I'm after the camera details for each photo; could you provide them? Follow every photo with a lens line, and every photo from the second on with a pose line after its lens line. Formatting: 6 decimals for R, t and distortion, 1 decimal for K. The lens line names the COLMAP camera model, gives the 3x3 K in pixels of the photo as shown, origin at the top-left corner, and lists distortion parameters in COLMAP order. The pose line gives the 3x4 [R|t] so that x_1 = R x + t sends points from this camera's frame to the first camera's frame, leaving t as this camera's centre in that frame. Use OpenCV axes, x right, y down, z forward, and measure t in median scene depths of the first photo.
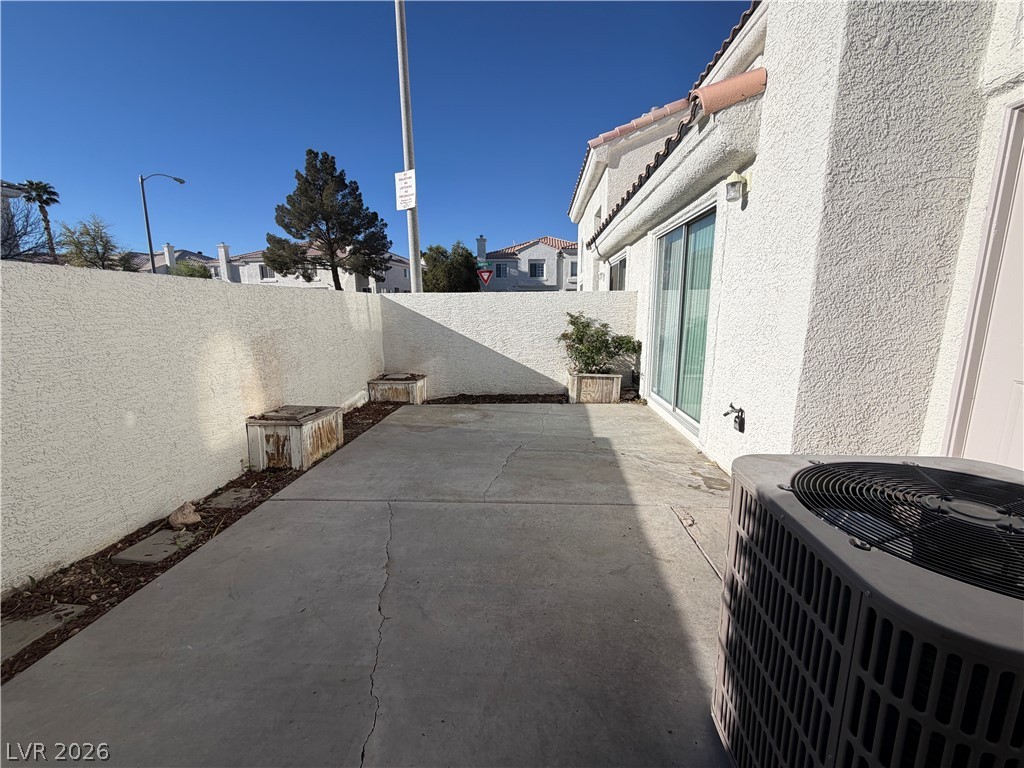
lens RADIAL K [[412.4, 0, 512.3], [0, 412.4, 382.4], [0, 0, 1]] dist [0.000678, -0.000671]
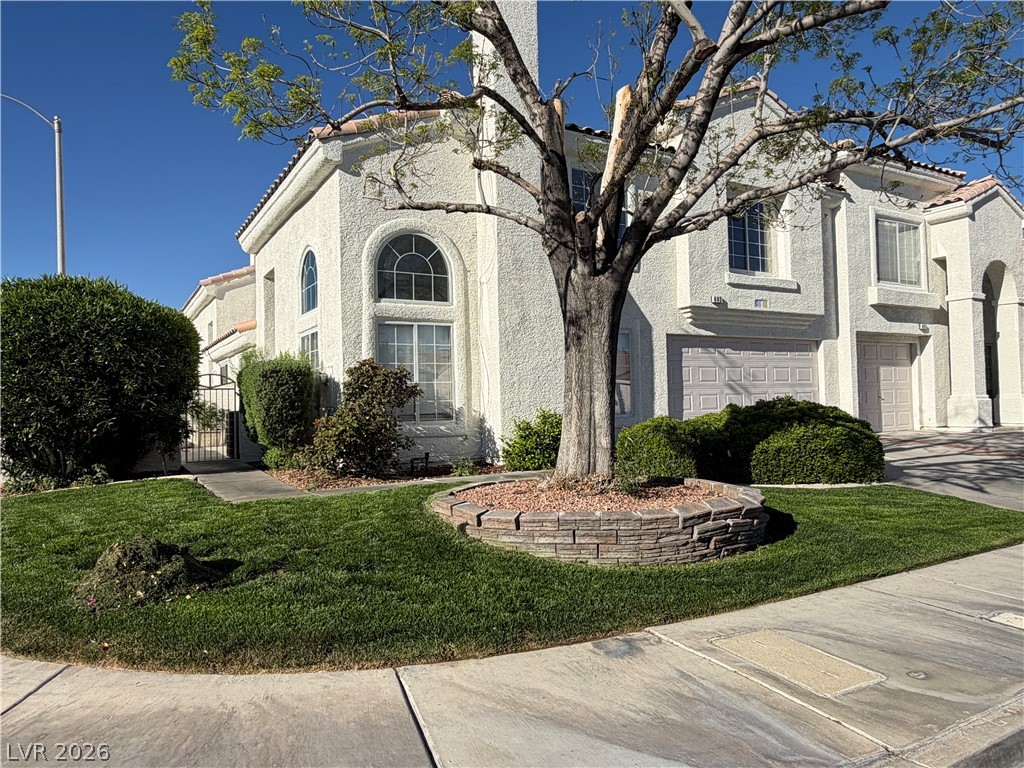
lens RADIAL K [[685.4, 0, 511.2], [0, 685.4, 380.9], [0, 0, 1]] dist [-0.009826, 0.000193]
pose [[0.832006, -0.001172, 0.554765, -0.235273], [0.114888, 0.978683, -0.170236, 0.280929], [-0.542740, 0.205373, 0.814405, -1.449938]]
